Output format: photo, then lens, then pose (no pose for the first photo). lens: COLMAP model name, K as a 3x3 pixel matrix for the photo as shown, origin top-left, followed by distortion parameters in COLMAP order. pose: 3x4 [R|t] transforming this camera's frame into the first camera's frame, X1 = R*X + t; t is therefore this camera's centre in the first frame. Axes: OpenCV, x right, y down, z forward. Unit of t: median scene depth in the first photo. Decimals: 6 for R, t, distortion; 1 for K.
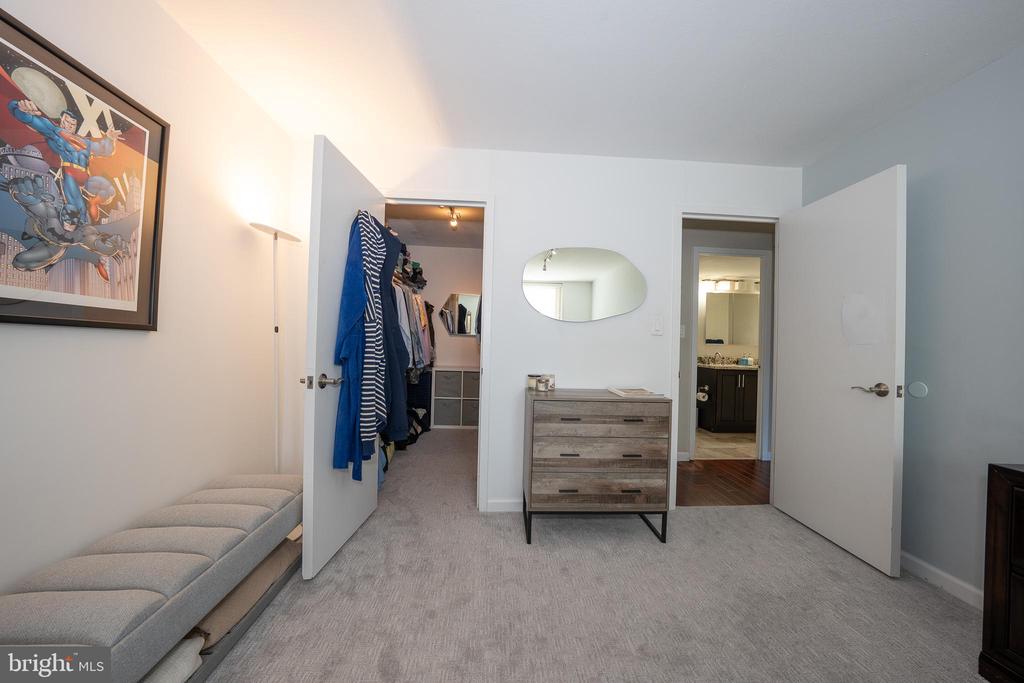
lens RADIAL K [[357.5, 0, 510.7], [0, 357.5, 341.5], [0, 0, 1]] dist [-0.010981, 0.000212]
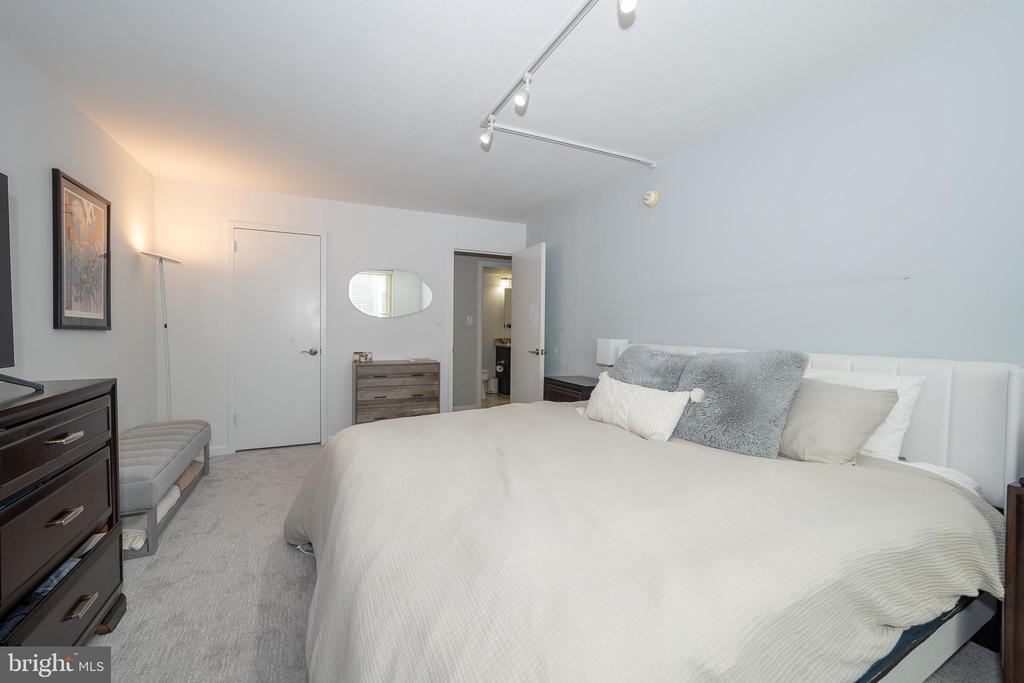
lens RADIAL K [[399.1, 0, 506.9], [0, 399.1, 336.7], [0, 0, 1]] dist [-0.005818, 0.000062]
pose [[0.921747, -0.023437, 0.387084, -0.007954], [0.012334, 0.999439, 0.031145, -0.023836], [-0.387597, -0.023933, 0.921518, -0.984273]]
